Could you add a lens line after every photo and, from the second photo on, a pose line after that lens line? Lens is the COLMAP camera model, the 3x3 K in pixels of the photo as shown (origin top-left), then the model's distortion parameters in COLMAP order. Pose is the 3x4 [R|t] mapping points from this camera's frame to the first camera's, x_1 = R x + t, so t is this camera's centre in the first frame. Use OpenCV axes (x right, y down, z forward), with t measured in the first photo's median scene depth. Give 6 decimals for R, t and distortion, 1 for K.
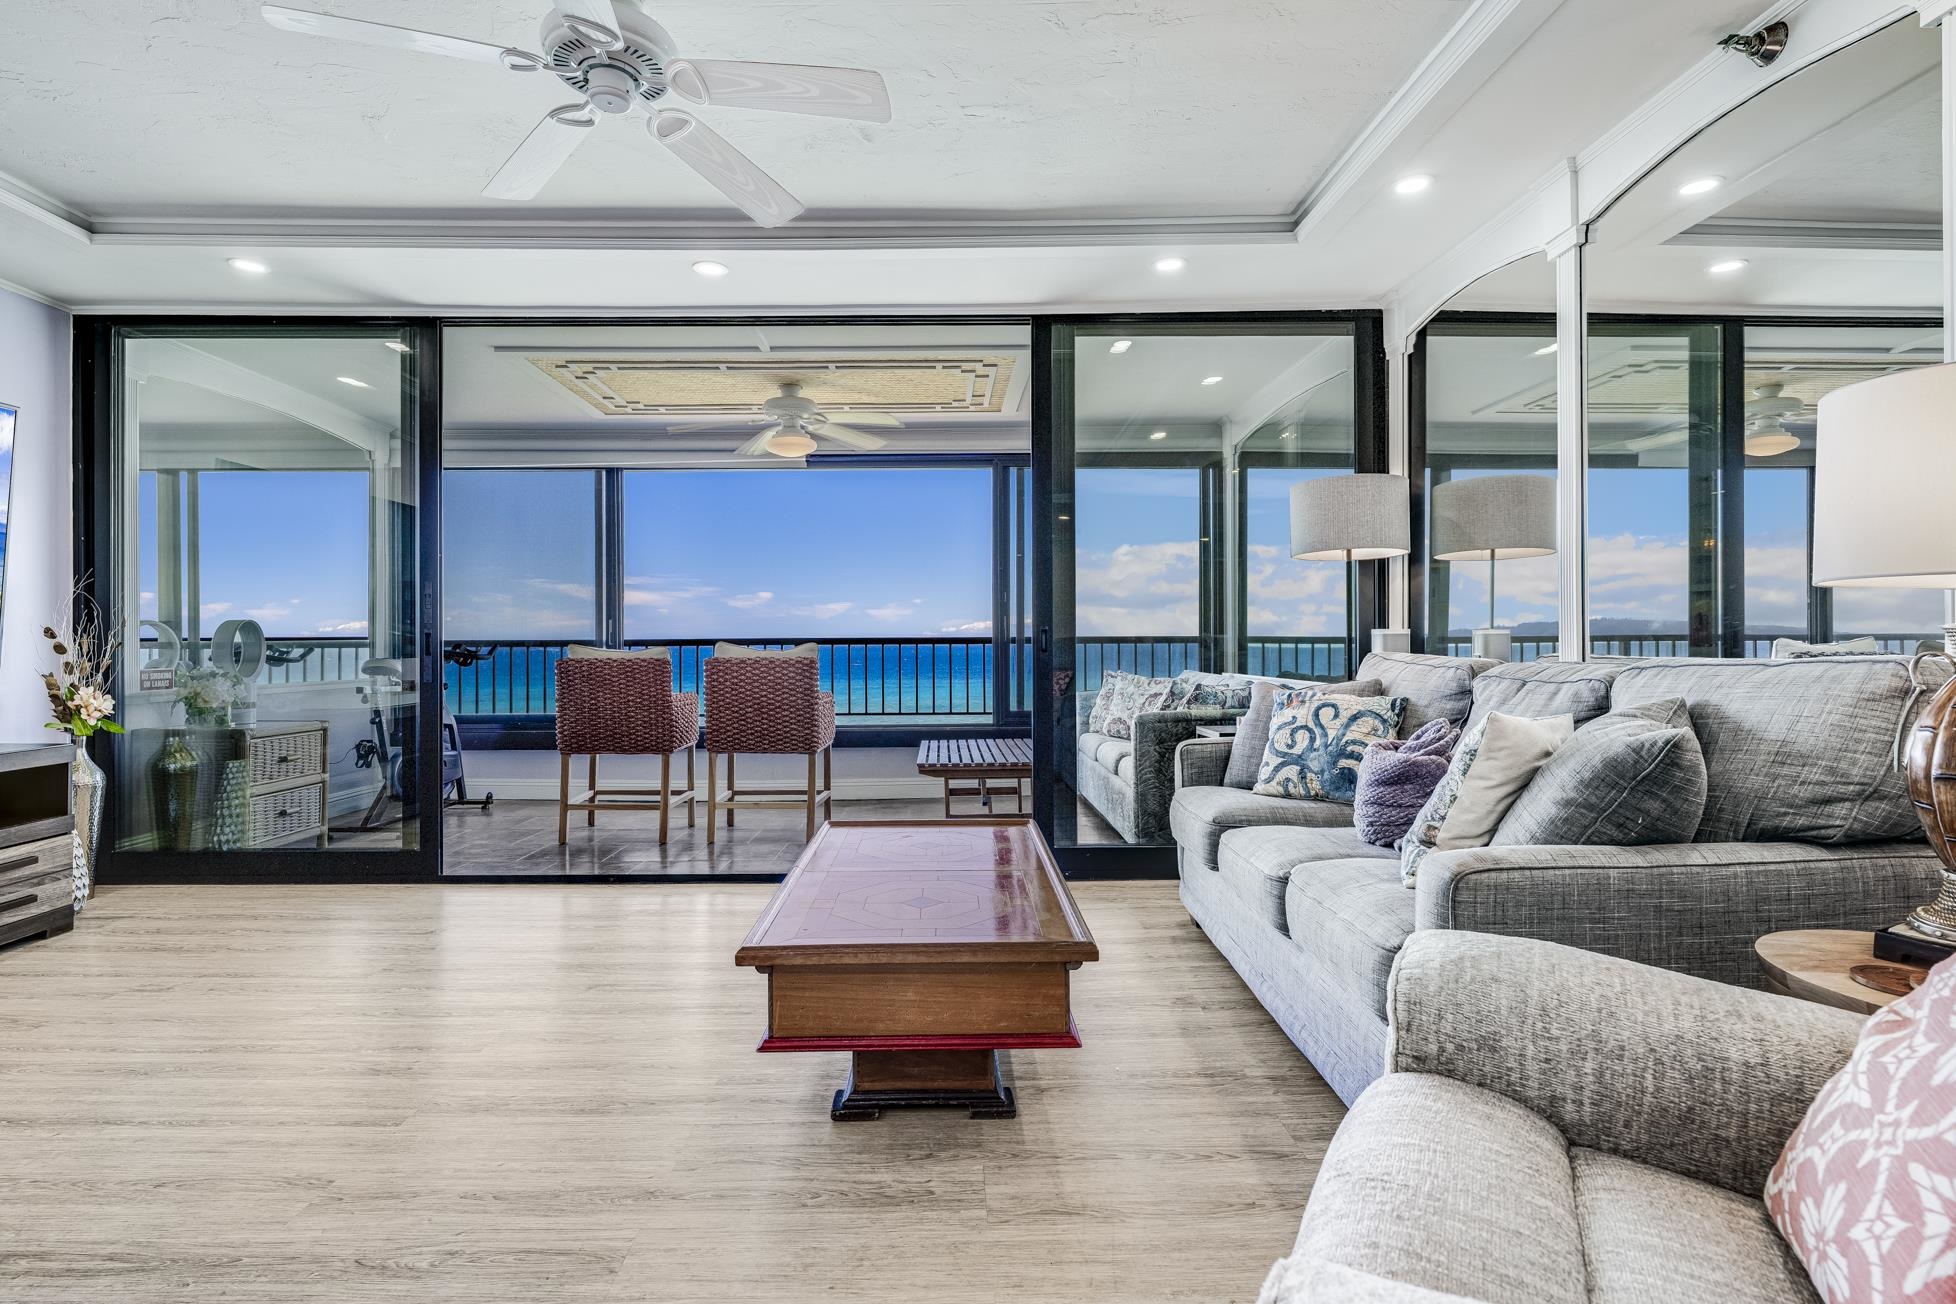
lens RADIAL K [[981.8, 0, 965.6], [0, 981.8, 642.9], [0, 0, 1]] dist [-0.002063, 0.000823]
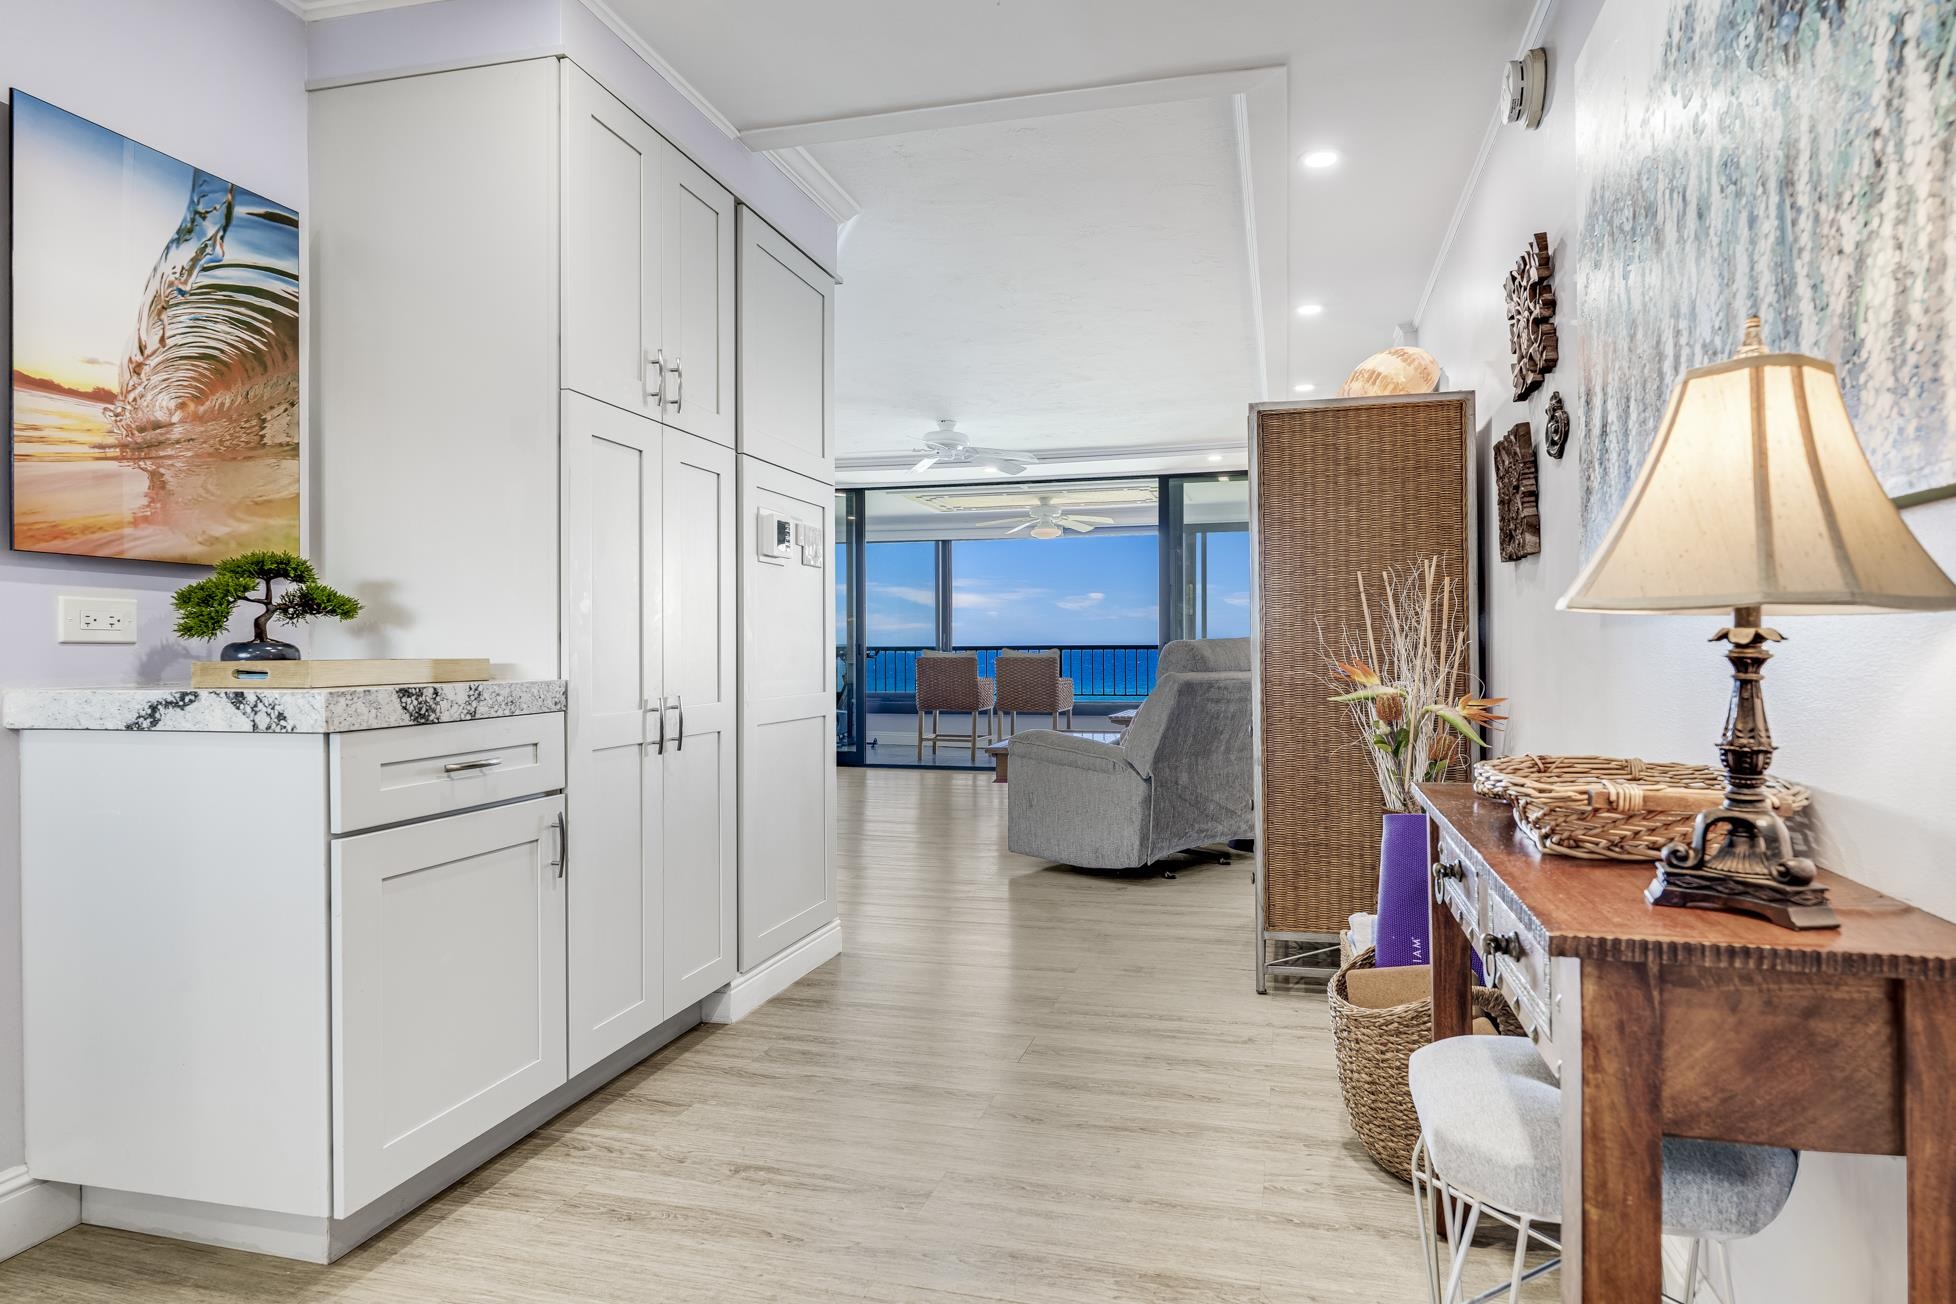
lens RADIAL K [[1117.8, 0, 978.0], [0, 1117.8, 652.0], [0, 0, 1]] dist [0.000090, -0.000006]
pose [[0.952302, 0.004701, -0.305120, 0.391753], [-0.003730, 0.999986, 0.003765, -0.002180], [0.305134, -0.002448, 0.952306, -1.130797]]
